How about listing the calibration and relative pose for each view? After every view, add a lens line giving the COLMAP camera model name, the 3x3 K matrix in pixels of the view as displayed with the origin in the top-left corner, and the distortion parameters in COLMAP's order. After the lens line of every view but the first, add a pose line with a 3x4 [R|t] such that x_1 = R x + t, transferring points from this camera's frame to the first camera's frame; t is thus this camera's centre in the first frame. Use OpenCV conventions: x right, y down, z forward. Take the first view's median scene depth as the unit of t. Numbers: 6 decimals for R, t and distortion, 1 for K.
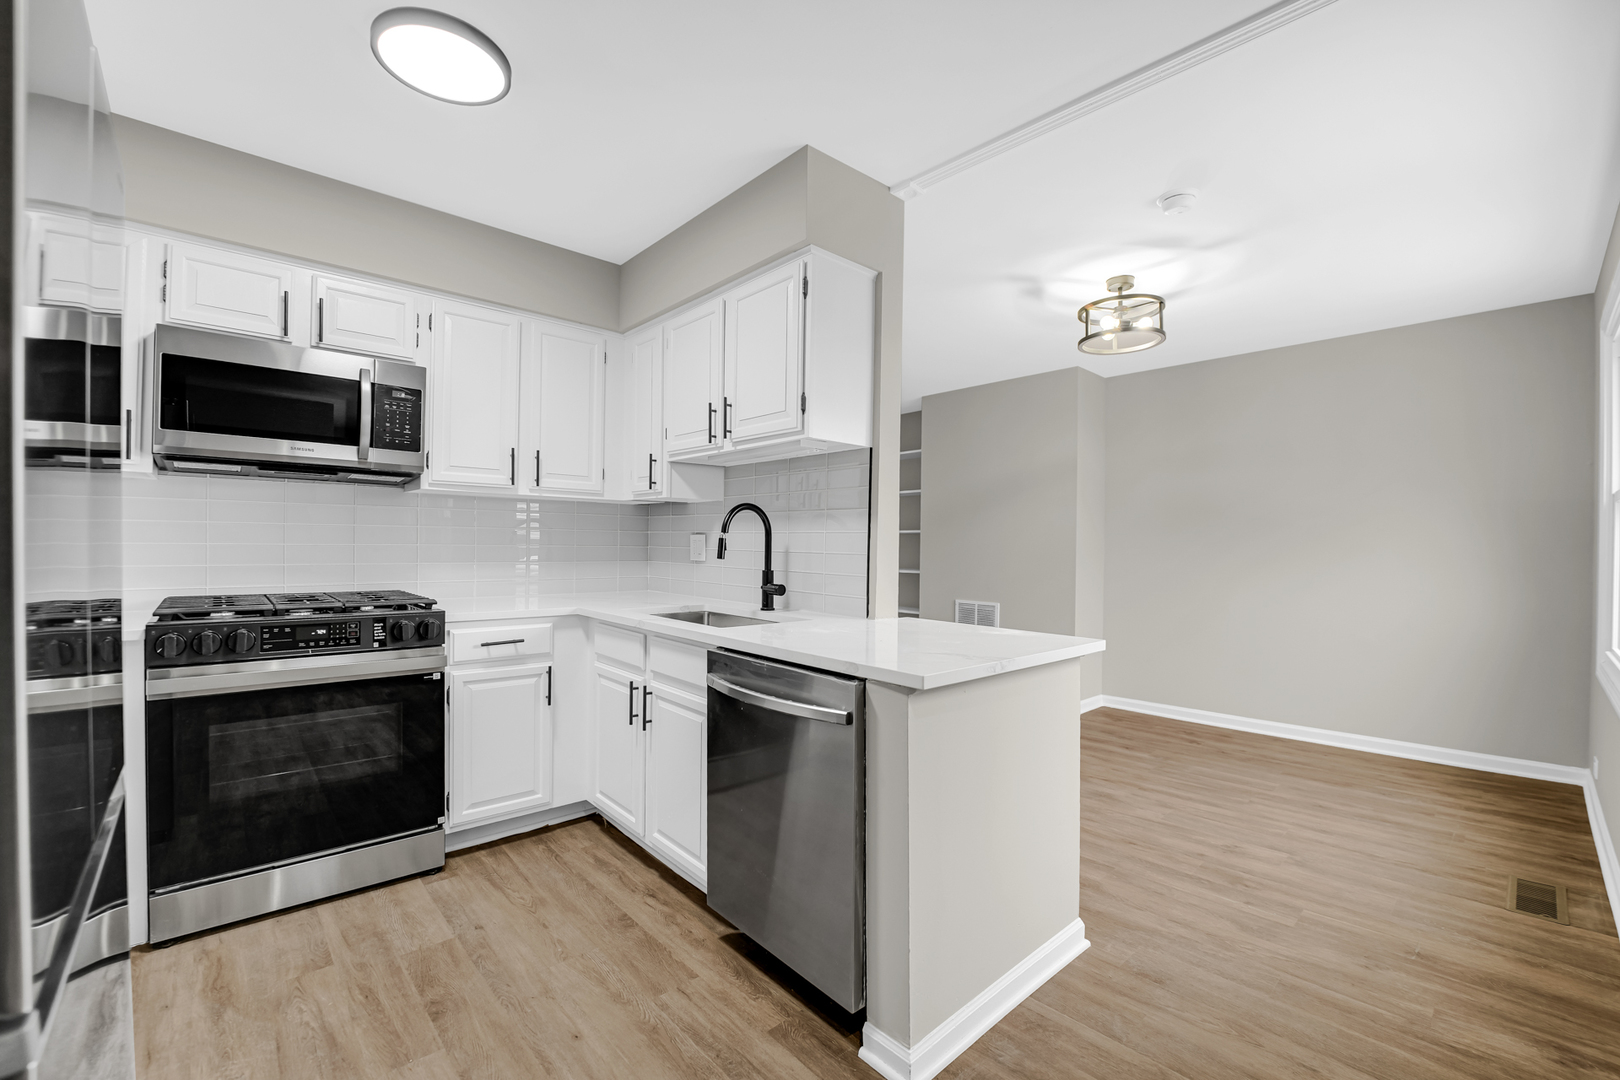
lens RADIAL K [[672.4, 0, 803.0], [0, 672.4, 544.2], [0, 0, 1]] dist [-0.027213, 0.001465]
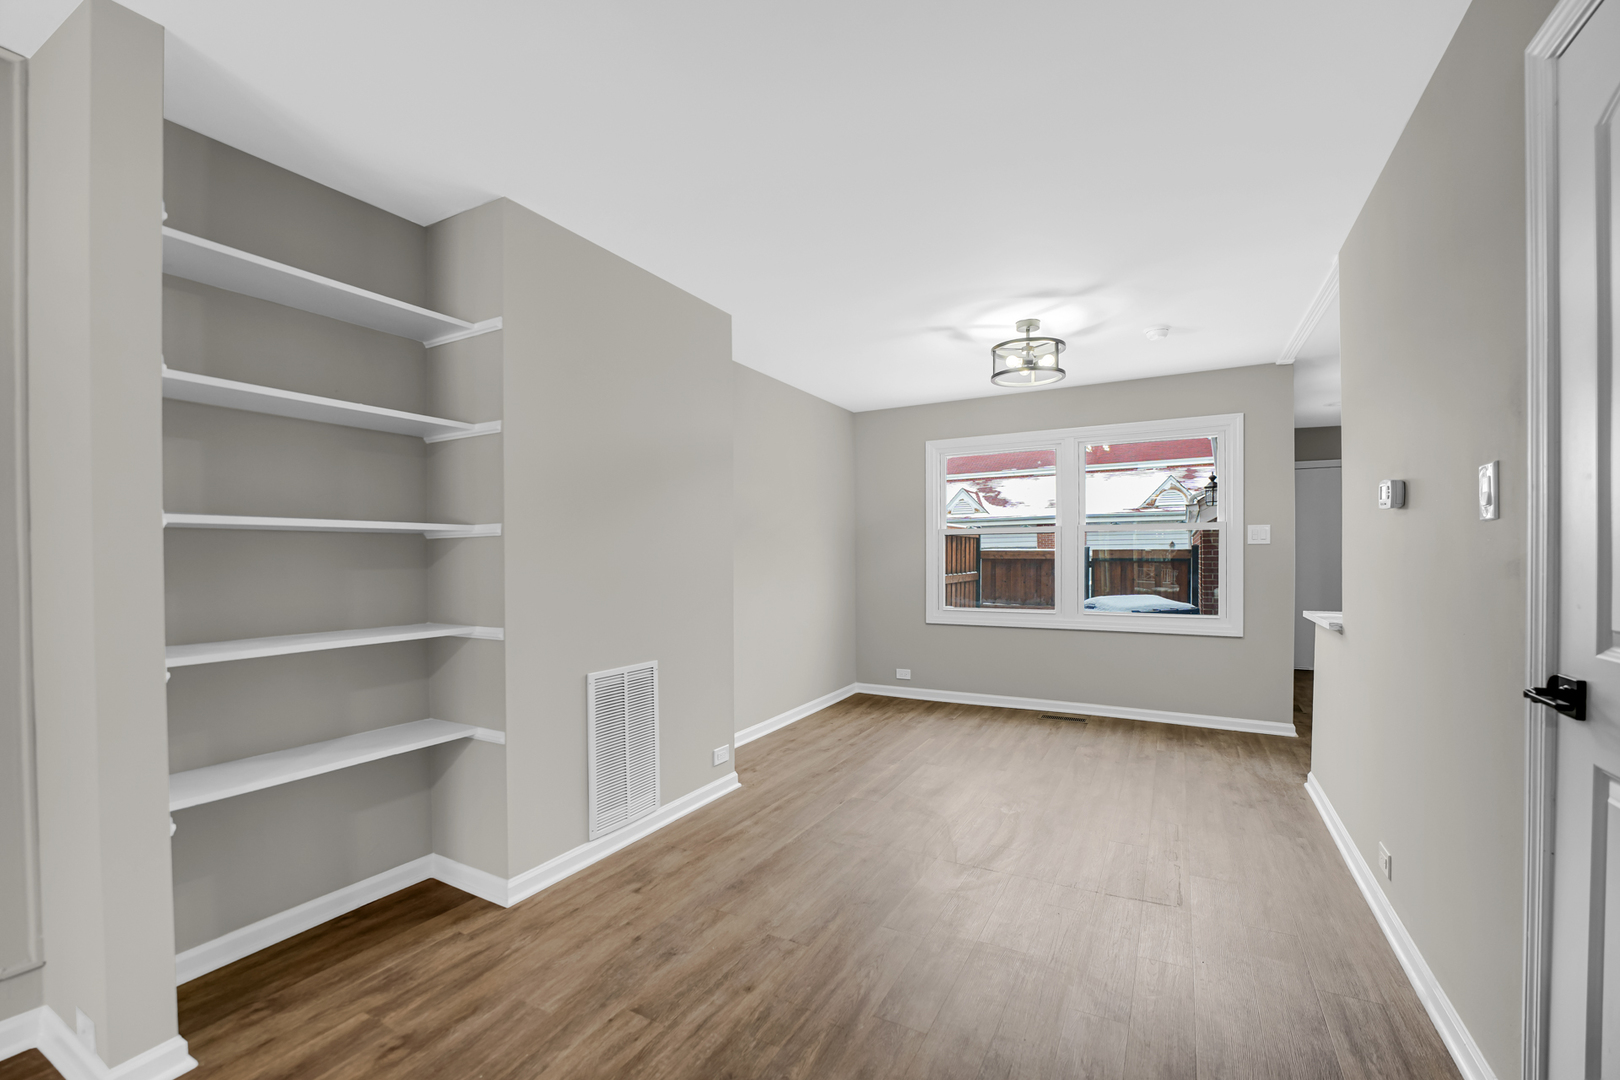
lens RADIAL K [[672.4, 0, 808.4], [0, 672.4, 563.1], [0, 0, 1]] dist [-0.027213, 0.001465]
pose [[-0.334447, -0.013224, 0.942322, -0.537979], [-0.002393, 0.999910, 0.013183, -0.005034], [-0.942412, 0.002154, -0.334449, 1.970774]]
